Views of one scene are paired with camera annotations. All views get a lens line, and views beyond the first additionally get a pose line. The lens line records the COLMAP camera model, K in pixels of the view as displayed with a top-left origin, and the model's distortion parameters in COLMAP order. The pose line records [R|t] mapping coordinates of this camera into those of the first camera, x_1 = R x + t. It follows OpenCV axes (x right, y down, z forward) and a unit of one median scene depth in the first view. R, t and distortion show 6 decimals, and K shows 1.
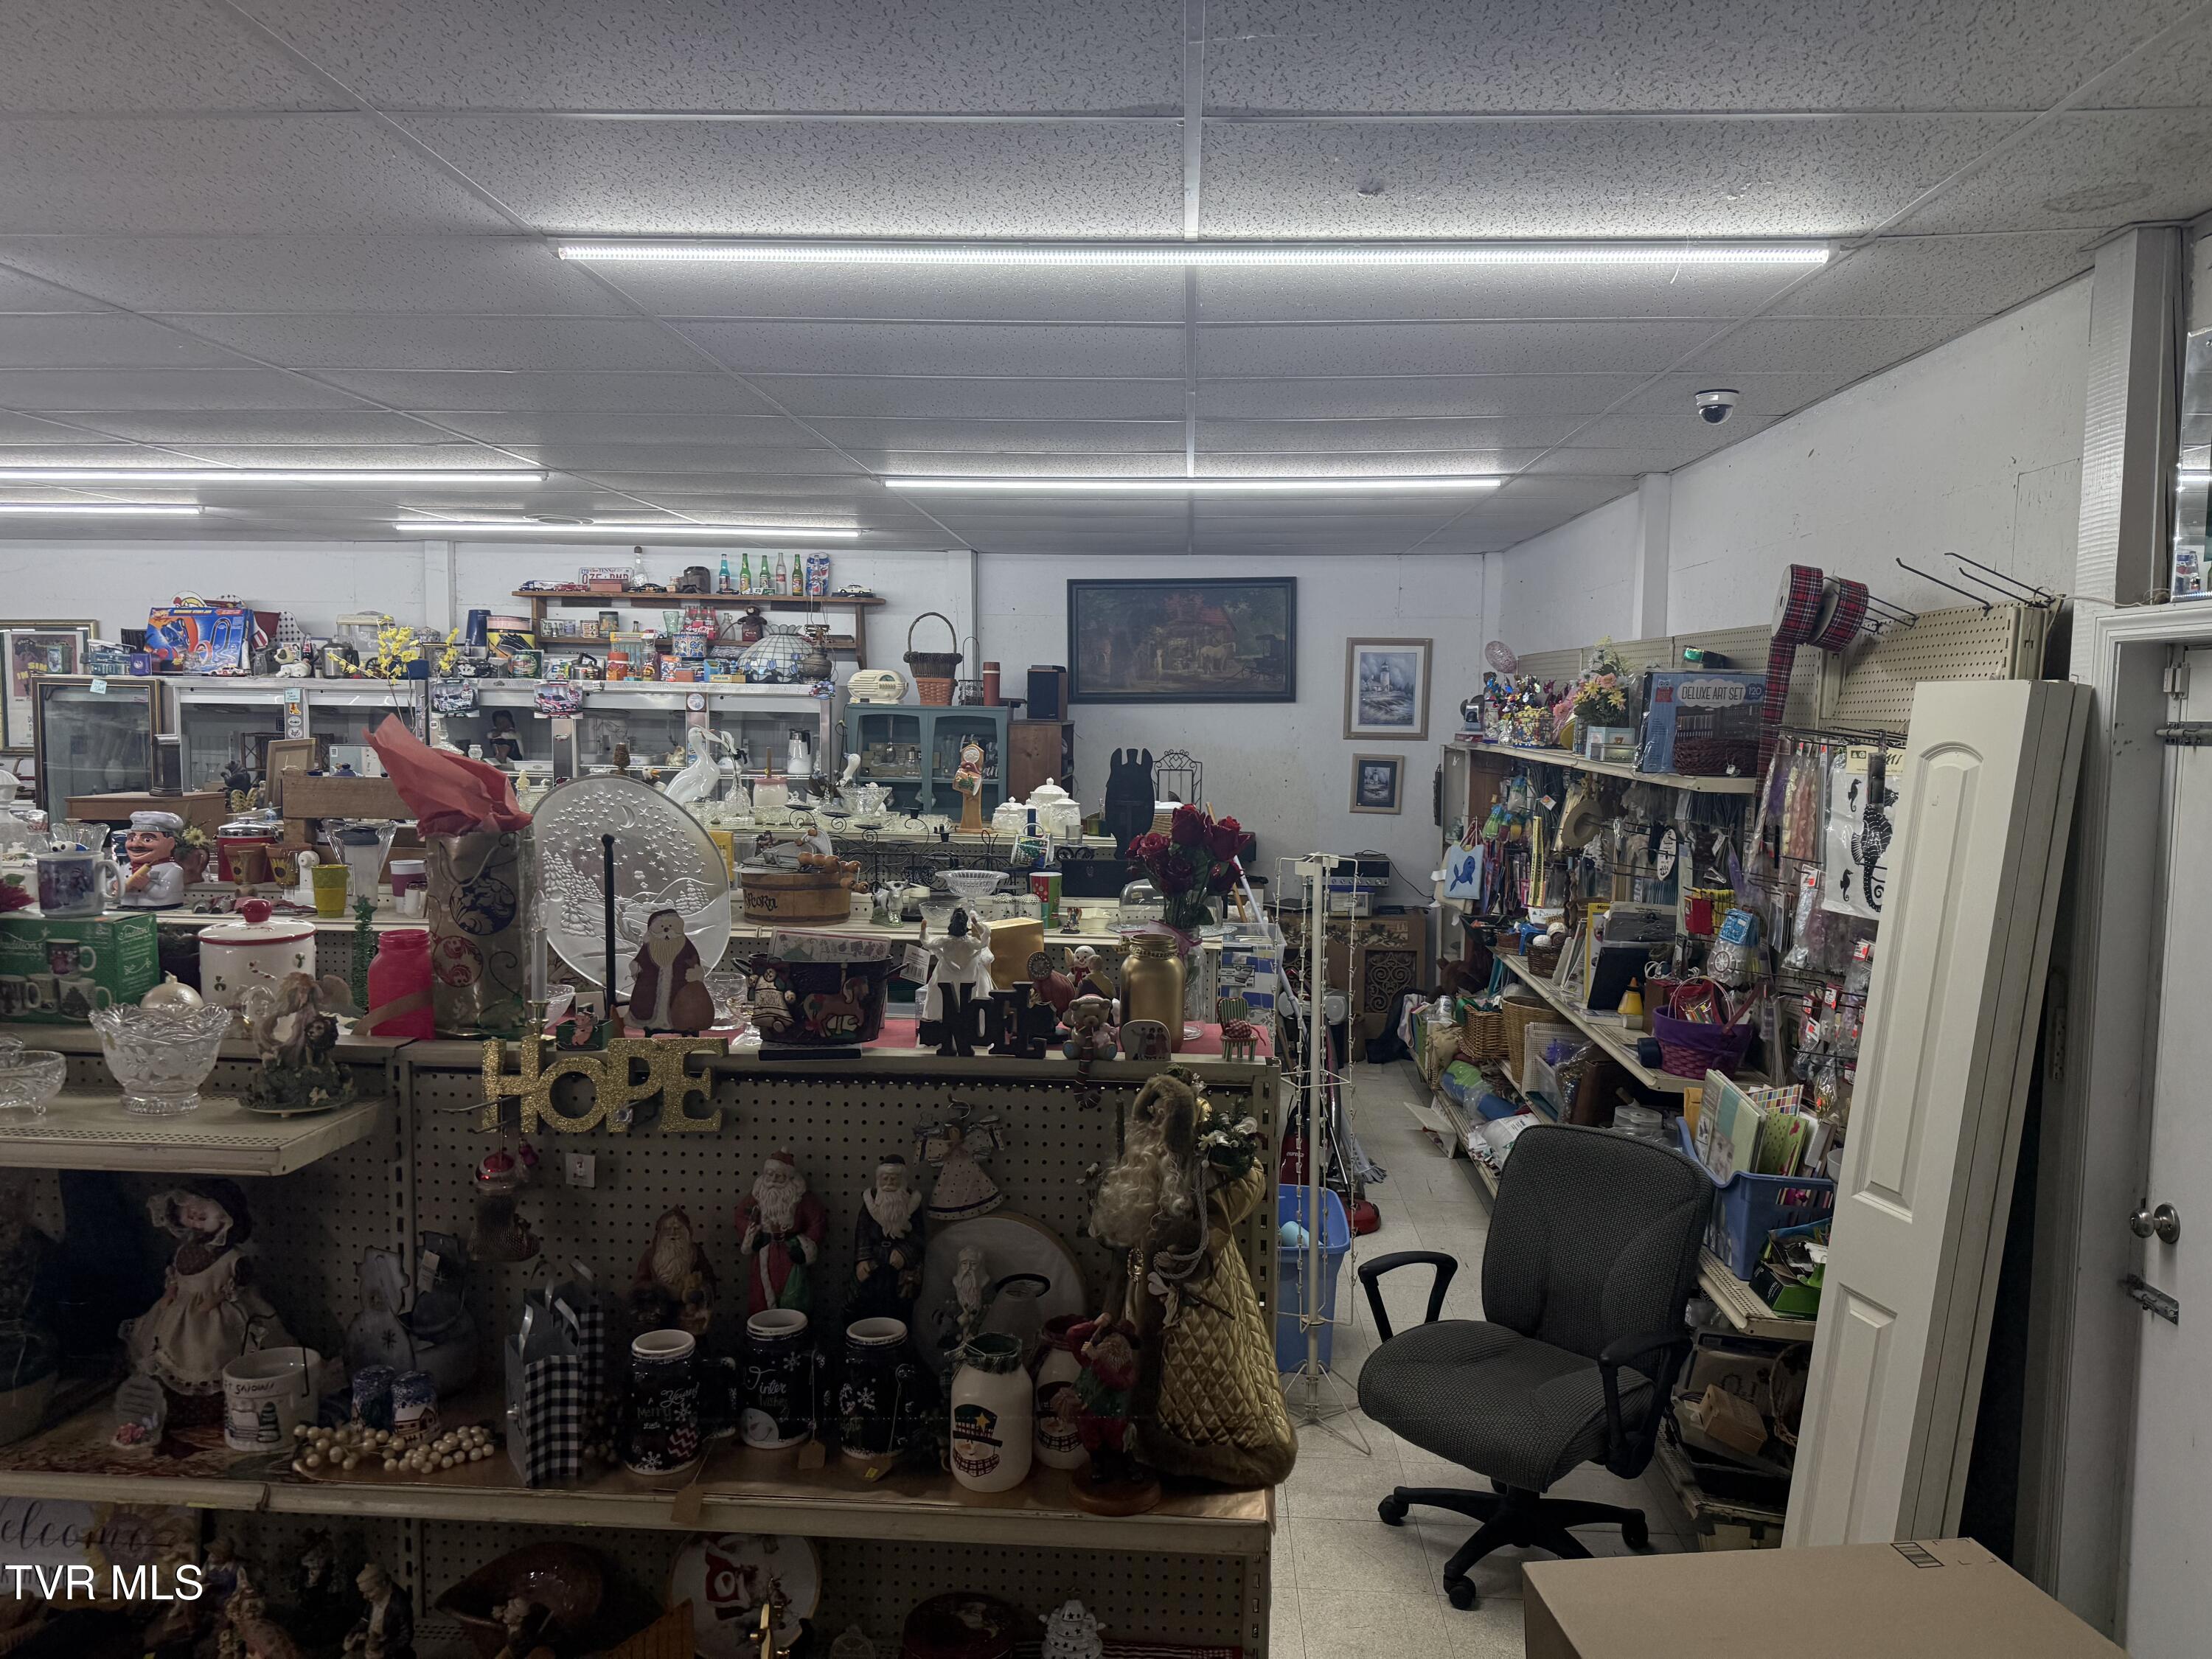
lens RADIAL K [[1665.2, 0, 1100.1], [0, 1665.2, 819.5], [0, 0, 1]] dist [0.084984, -0.198573]
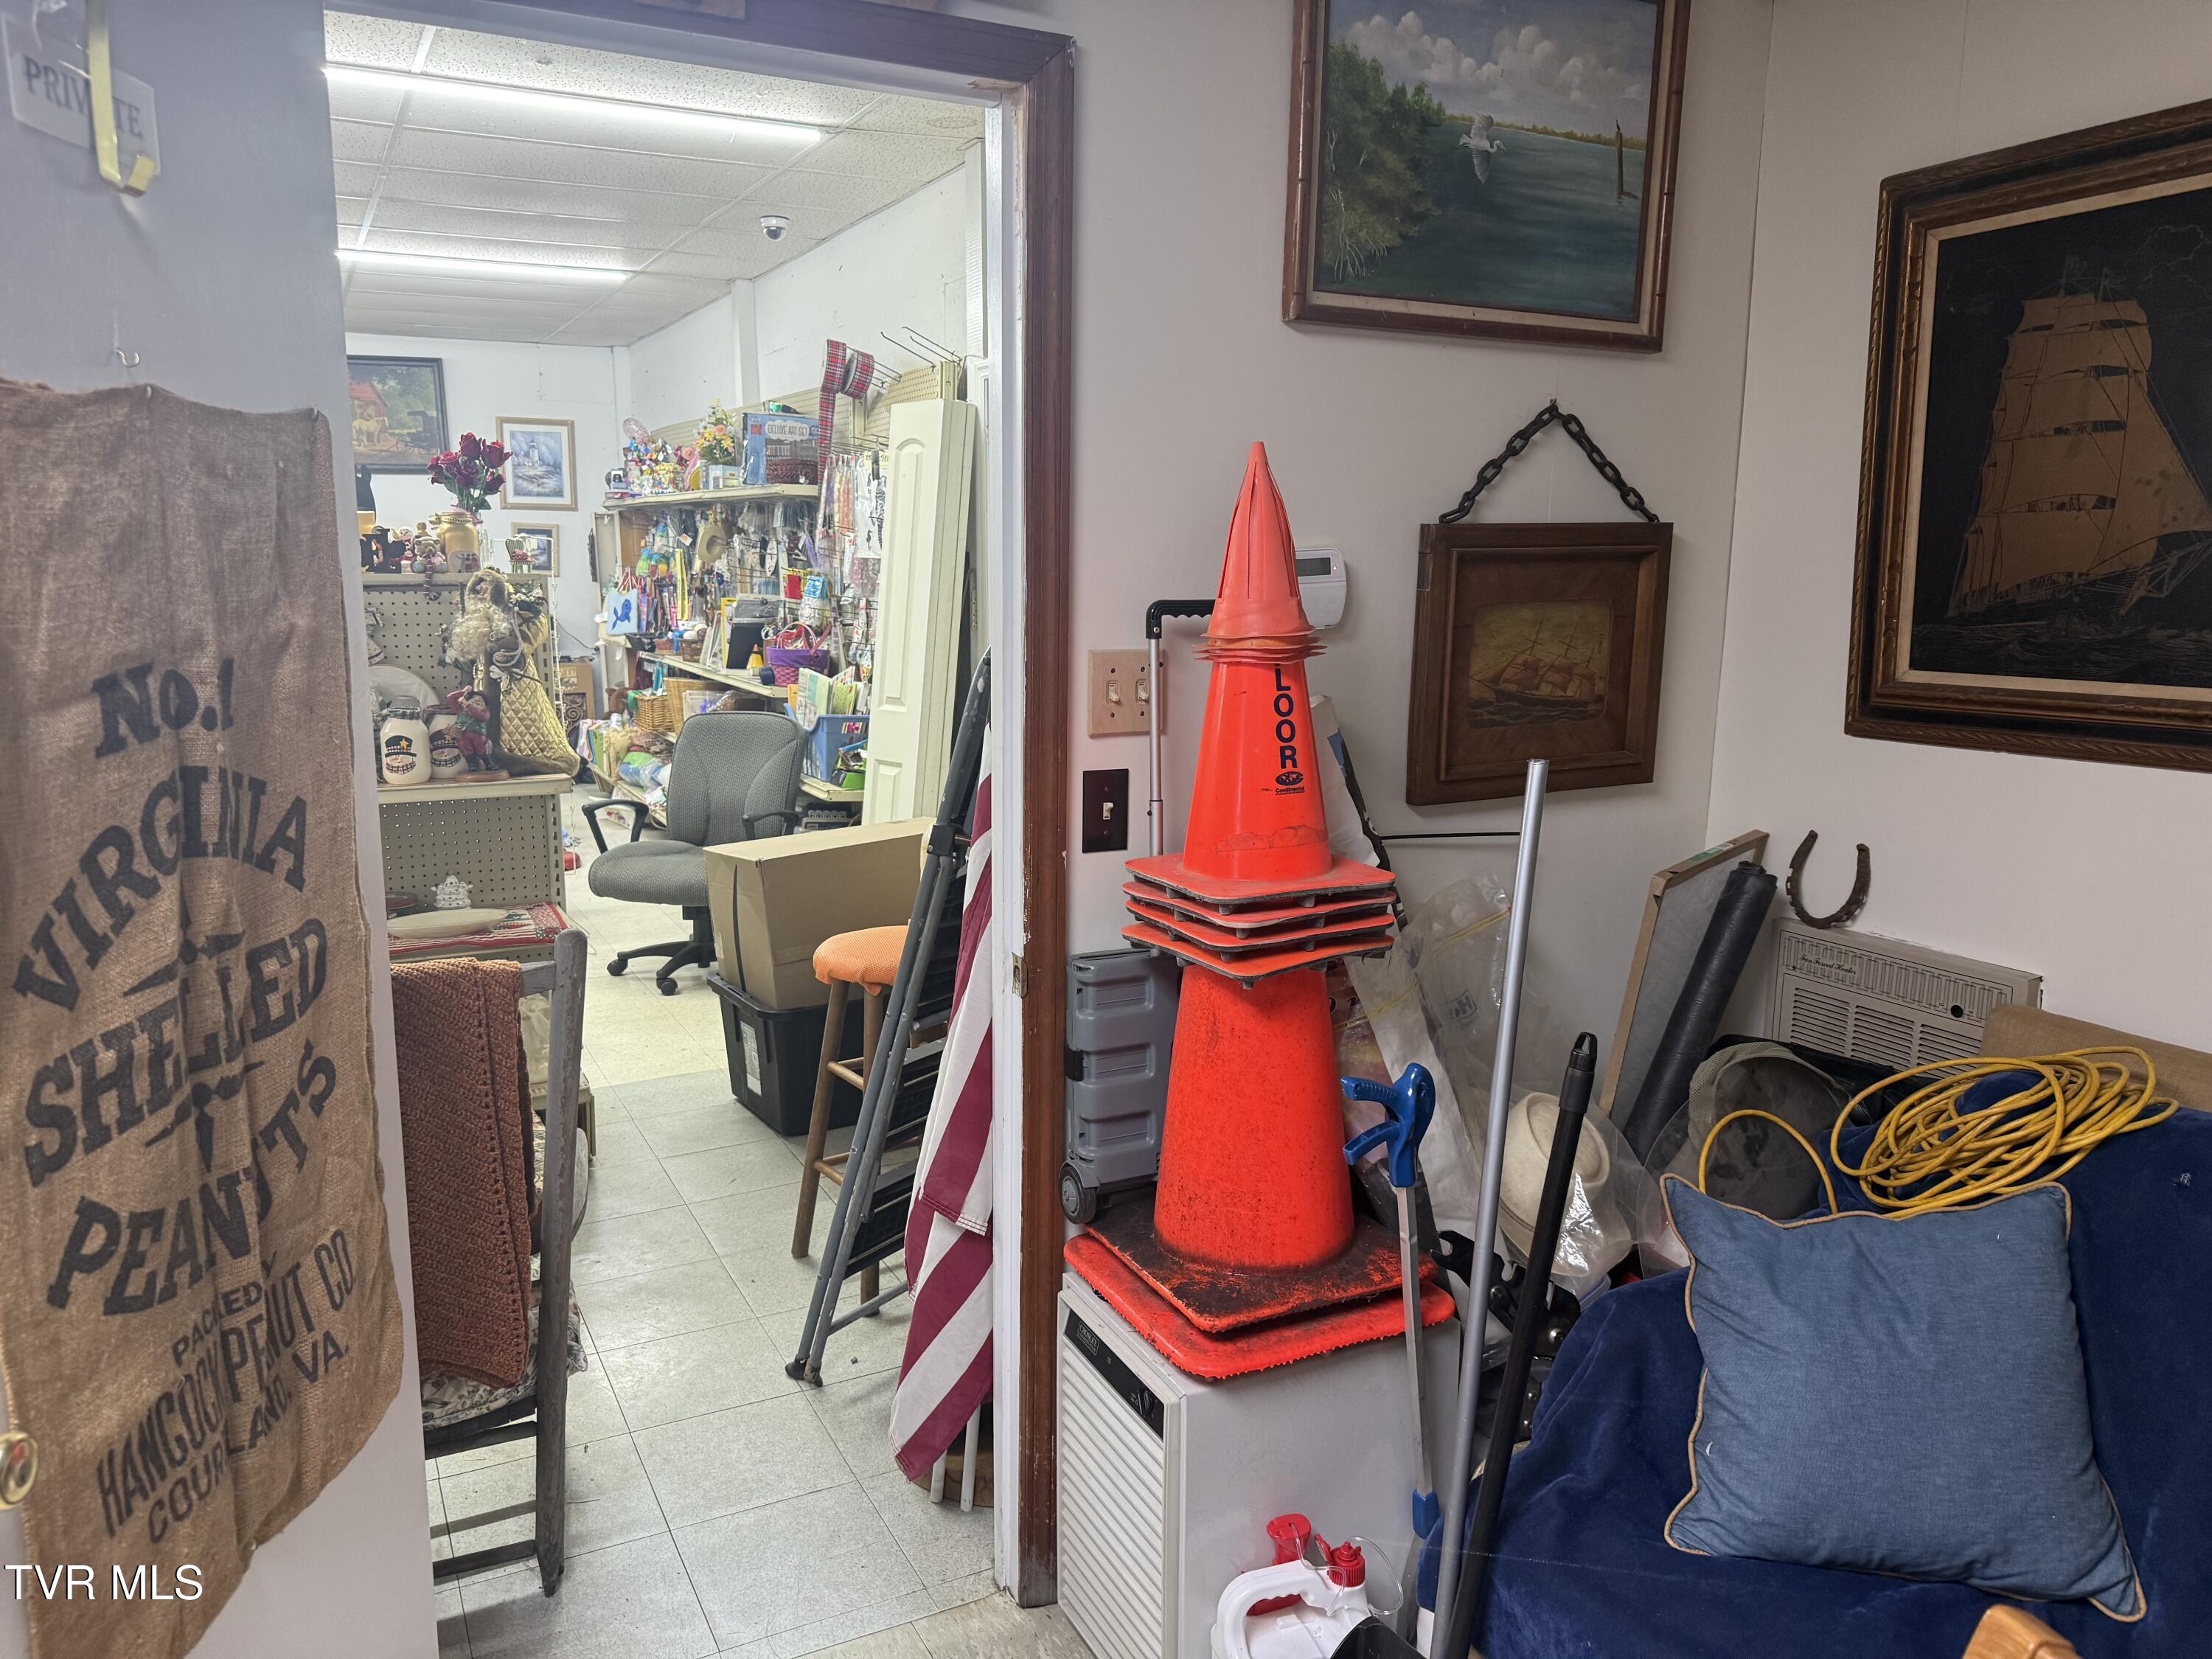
lens RADIAL K [[1550.1, 0, 1121.8], [0, 1550.1, 839.9], [0, 0, 1]] dist [0.164174, -0.265979]
pose [[0.862882, -0.101915, 0.495022, -0.093596], [0.038807, 0.989927, 0.136160, 0.089545], [-0.503913, -0.098279, 0.858145, -0.330075]]
